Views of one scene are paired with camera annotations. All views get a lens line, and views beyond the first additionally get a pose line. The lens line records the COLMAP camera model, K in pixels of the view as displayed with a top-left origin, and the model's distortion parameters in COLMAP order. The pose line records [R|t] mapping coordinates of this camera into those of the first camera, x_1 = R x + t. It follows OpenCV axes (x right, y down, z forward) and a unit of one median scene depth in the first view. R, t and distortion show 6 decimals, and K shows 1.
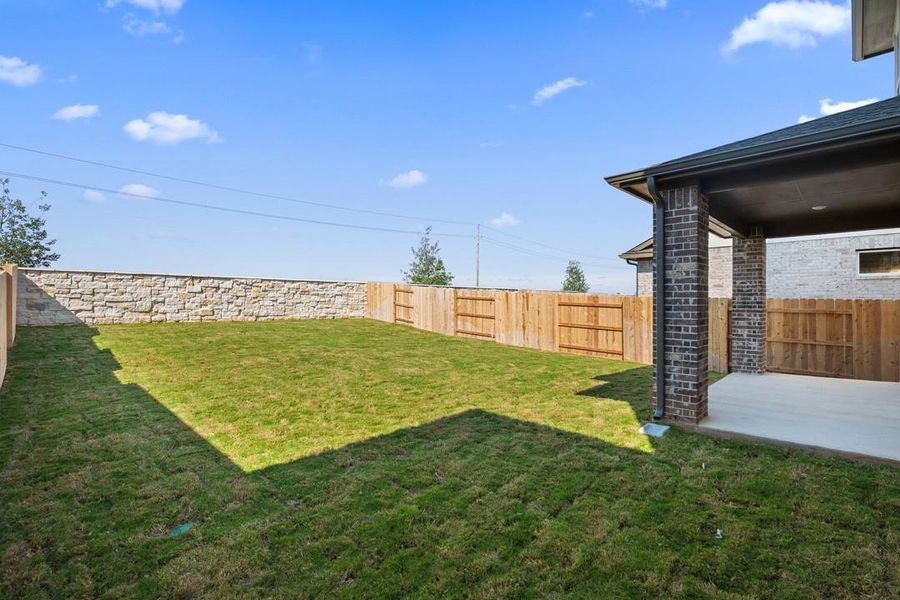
lens RADIAL K [[391.3, 0, 449.9], [0, 391.3, 300.8], [0, 0, 1]] dist [-0.026724, 0.000347]
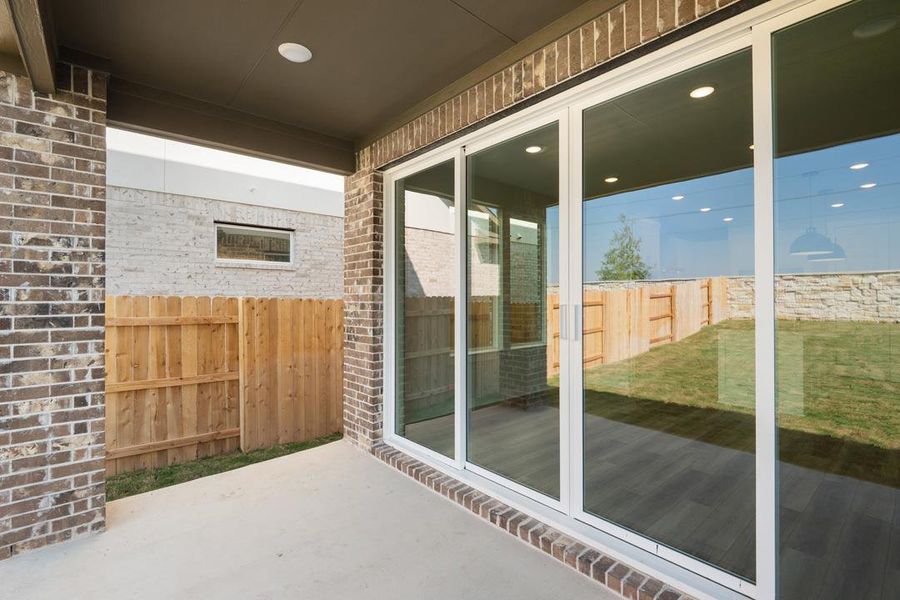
lens RADIAL K [[412.7, 0, 447.9], [0, 412.7, 297.1], [0, 0, 1]] dist [0.002963, -0.004160]
pose [[0.050832, 0.003280, 0.998702, 0.465621], [-0.001193, 0.999994, -0.003223, -0.003287], [-0.998706, -0.001027, 0.050836, 0.676075]]
